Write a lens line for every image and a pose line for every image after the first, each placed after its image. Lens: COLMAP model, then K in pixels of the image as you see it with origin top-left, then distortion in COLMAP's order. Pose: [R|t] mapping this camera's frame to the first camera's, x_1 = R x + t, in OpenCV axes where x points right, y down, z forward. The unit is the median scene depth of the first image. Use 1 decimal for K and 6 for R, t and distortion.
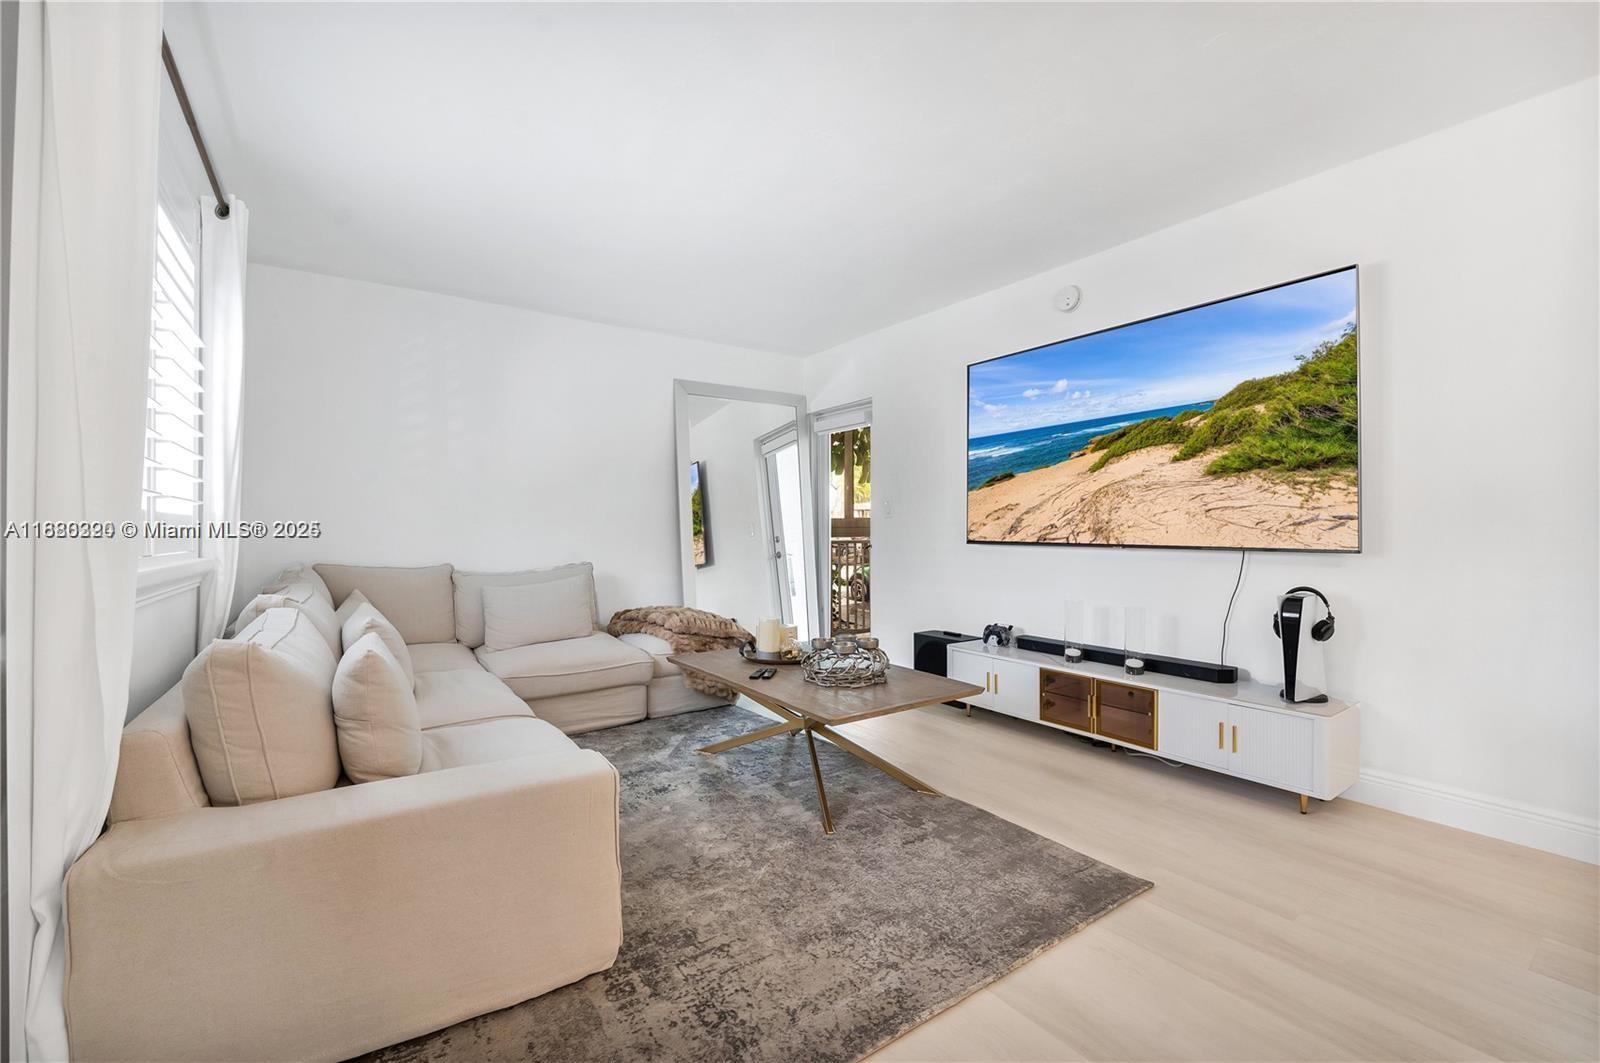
lens RADIAL K [[655.2, 0, 798.4], [0, 655.2, 534.7], [0, 0, 1]] dist [-0.020883, 0.000252]
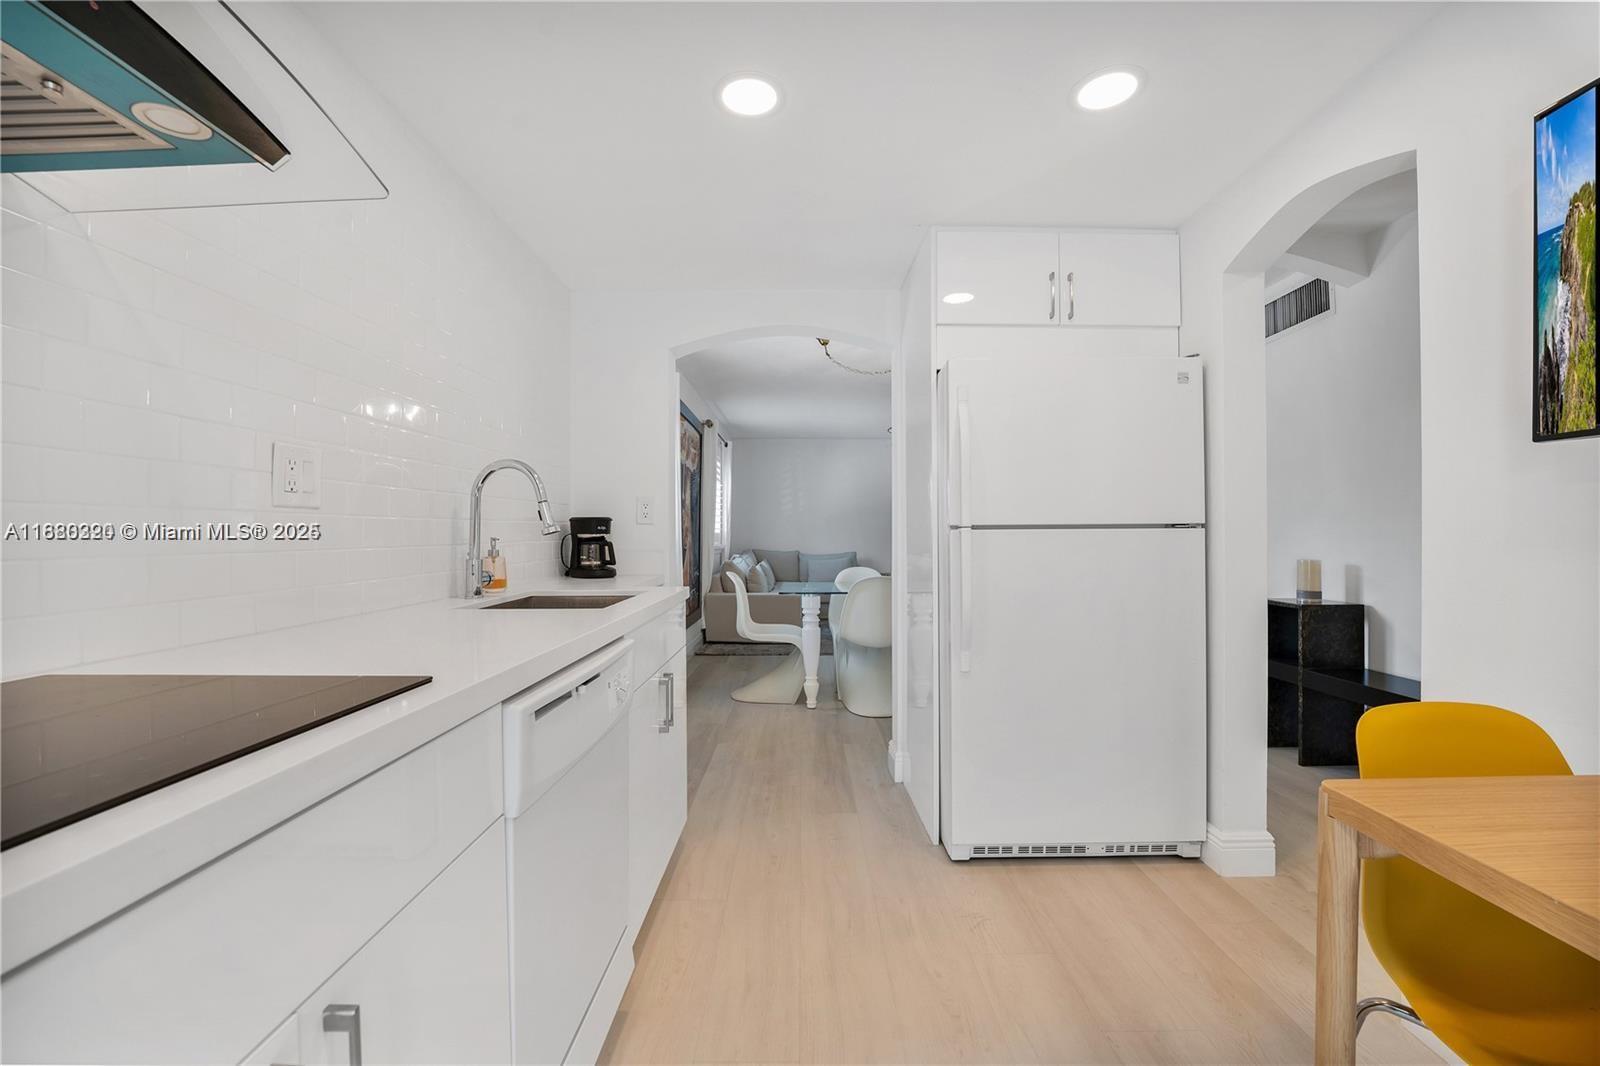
lens RADIAL K [[655.2, 0, 798.4], [0, 655.2, 536.2], [0, 0, 1]] dist [-0.020883, 0.000252]
pose [[0.815811, -0.006580, -0.578281, 1.174114], [-0.001654, 0.999905, -0.013711, 0.031522], [0.578316, 0.012142, 0.815723, -1.328536]]
